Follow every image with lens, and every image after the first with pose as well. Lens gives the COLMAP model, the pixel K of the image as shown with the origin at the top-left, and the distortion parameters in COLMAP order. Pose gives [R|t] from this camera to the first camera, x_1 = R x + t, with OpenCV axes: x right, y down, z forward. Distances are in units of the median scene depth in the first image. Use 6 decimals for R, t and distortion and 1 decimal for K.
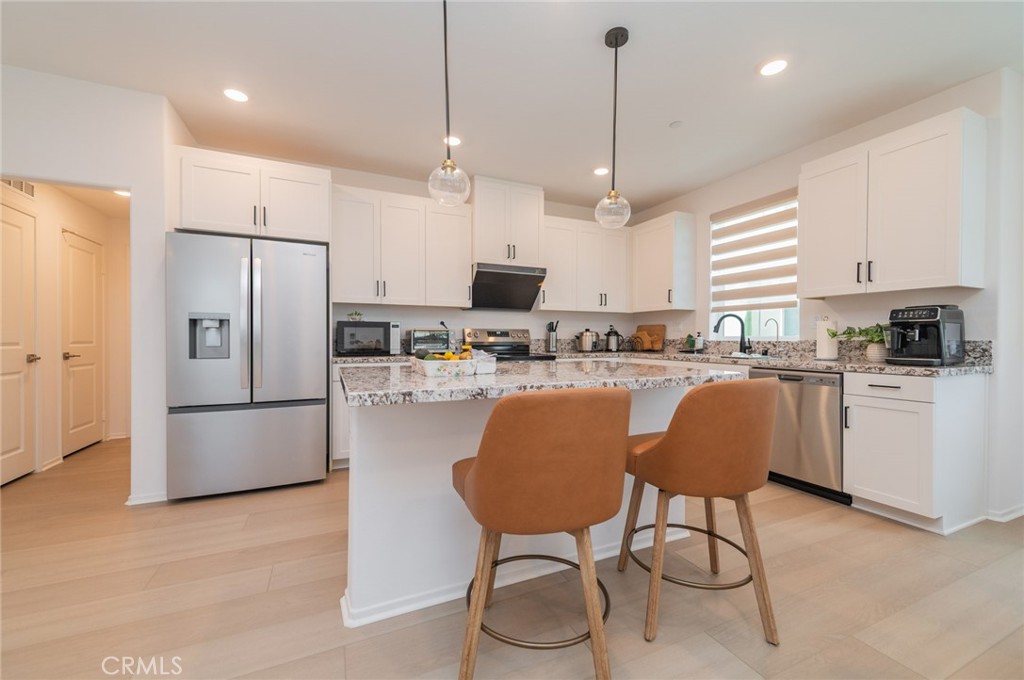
lens RADIAL K [[404.2, 0, 504.1], [0, 404.2, 343.0], [0, 0, 1]] dist [0.013180, -0.003779]
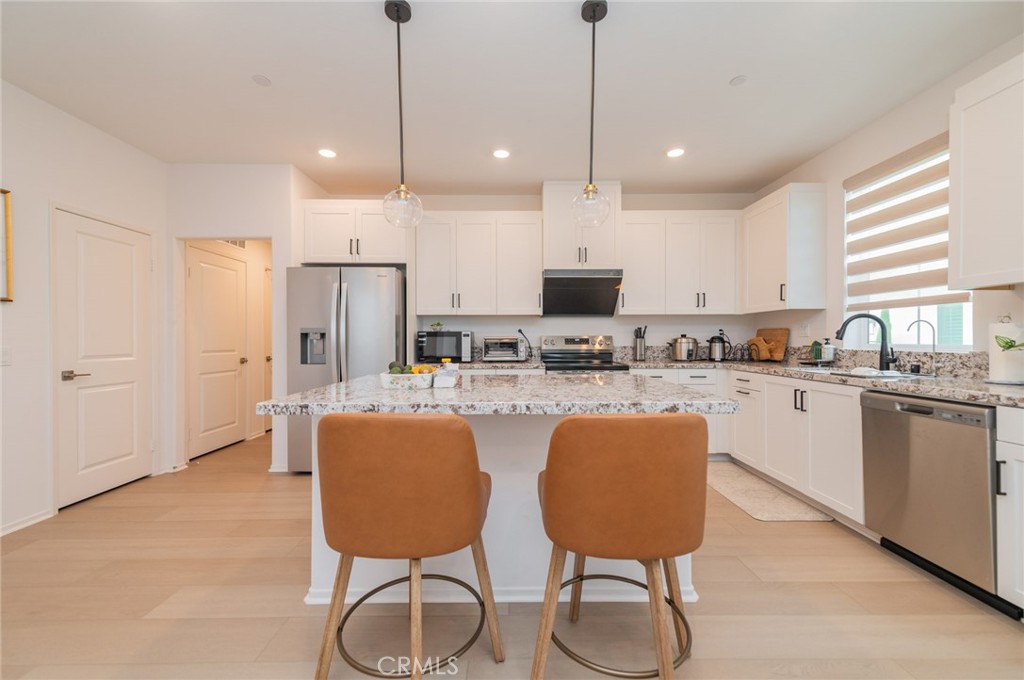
lens RADIAL K [[404.2, 0, 504.9], [0, 404.2, 337.6], [0, 0, 1]] dist [0.013180, -0.003779]
pose [[0.918365, -0.006237, -0.395685, 0.282329], [-0.000365, 0.999862, -0.016606, -0.019819], [0.395734, 0.015395, 0.918236, 0.062445]]
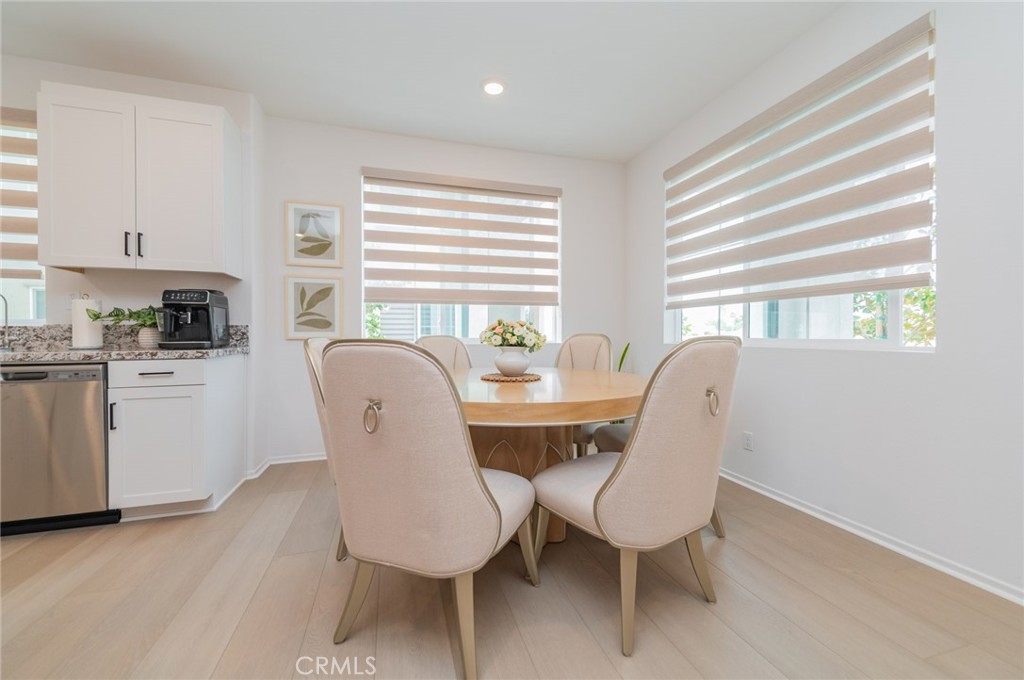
lens RADIAL K [[404.2, 0, 520.1], [0, 404.2, 335.3], [0, 0, 1]] dist [0.013180, -0.003779]
pose [[0.108695, -0.002586, 0.994072, 0.088946], [0.013893, 0.999903, 0.001082, 0.023260], [-0.993978, 0.013693, 0.108721, 0.073284]]
